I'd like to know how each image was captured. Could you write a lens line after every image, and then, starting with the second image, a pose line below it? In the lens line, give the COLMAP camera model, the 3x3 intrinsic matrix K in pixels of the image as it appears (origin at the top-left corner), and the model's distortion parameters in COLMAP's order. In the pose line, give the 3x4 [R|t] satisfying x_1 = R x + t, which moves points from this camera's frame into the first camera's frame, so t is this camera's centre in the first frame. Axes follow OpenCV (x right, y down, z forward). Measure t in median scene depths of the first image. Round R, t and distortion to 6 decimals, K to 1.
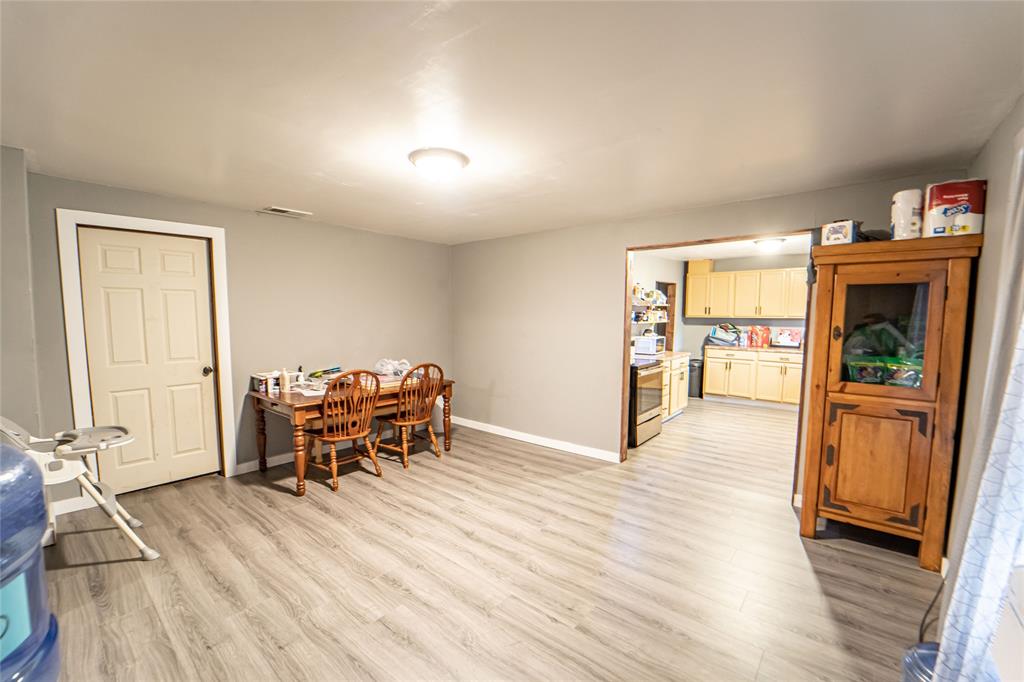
lens RADIAL K [[418.0, 0, 513.1], [0, 418.0, 351.1], [0, 0, 1]] dist [-0.014769, -0.000676]
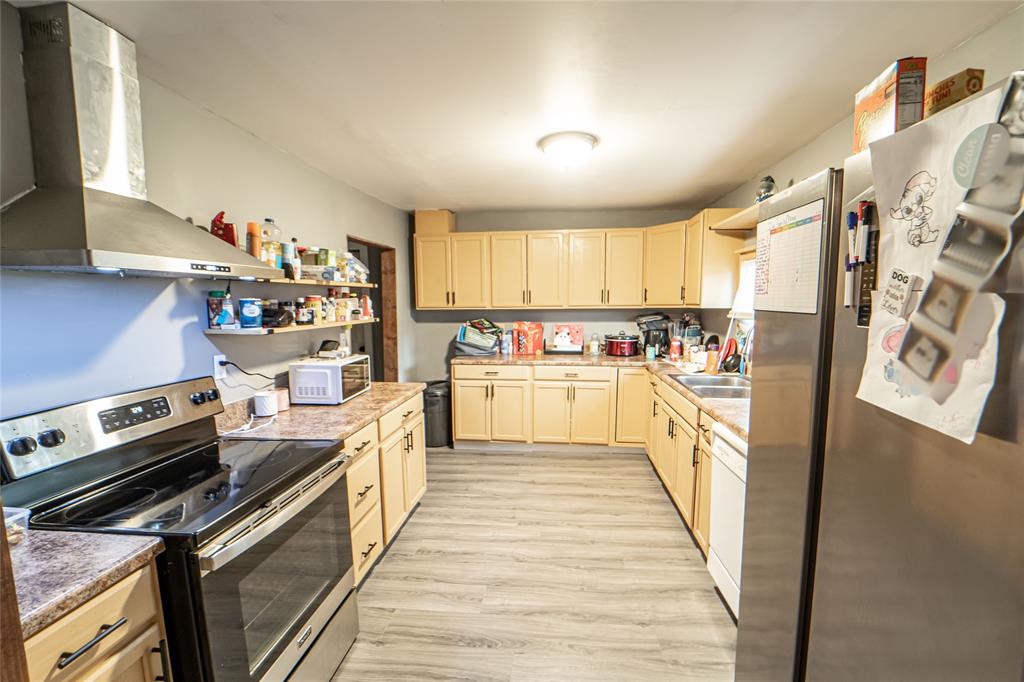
lens RADIAL K [[418.0, 0, 519.0], [0, 418.0, 346.1], [0, 0, 1]] dist [-0.014769, -0.000676]
pose [[0.824940, -0.066934, 0.561244, 0.218270], [0.060539, 0.997715, 0.030005, -0.042734], [-0.561969, 0.009225, 0.827107, 0.475172]]
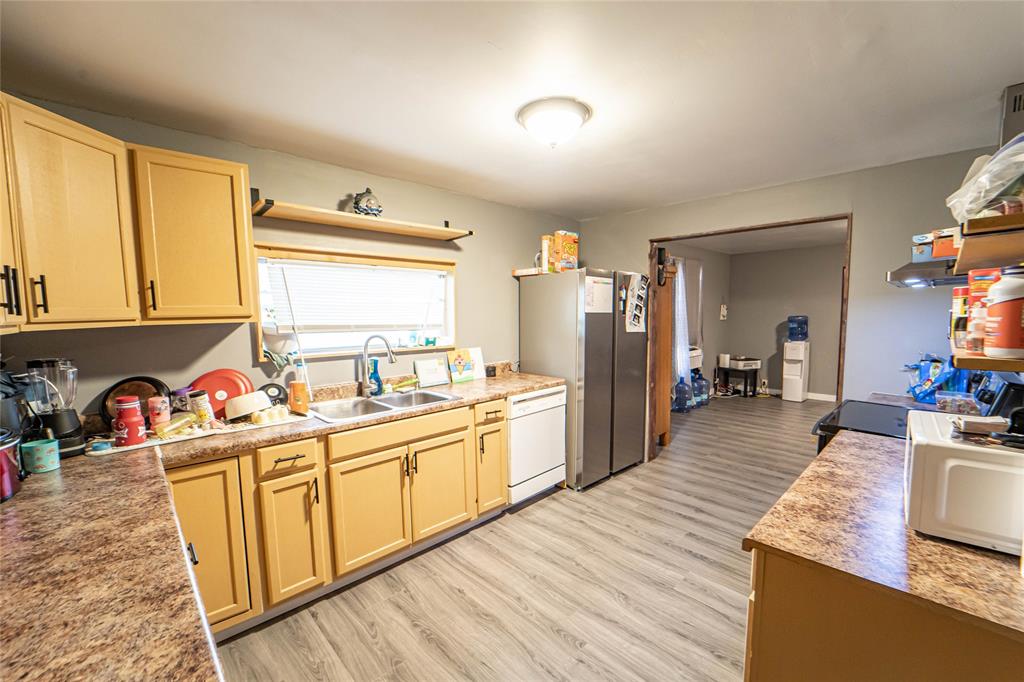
lens RADIAL K [[418.0, 0, 508.8], [0, 418.0, 350.8], [0, 0, 1]] dist [-0.014769, -0.000676]
pose [[-0.992364, 0.000276, 0.123345, 0.461640], [0.023256, 0.982481, 0.184907, -0.096011], [-0.121133, 0.186364, -0.974985, 1.073816]]
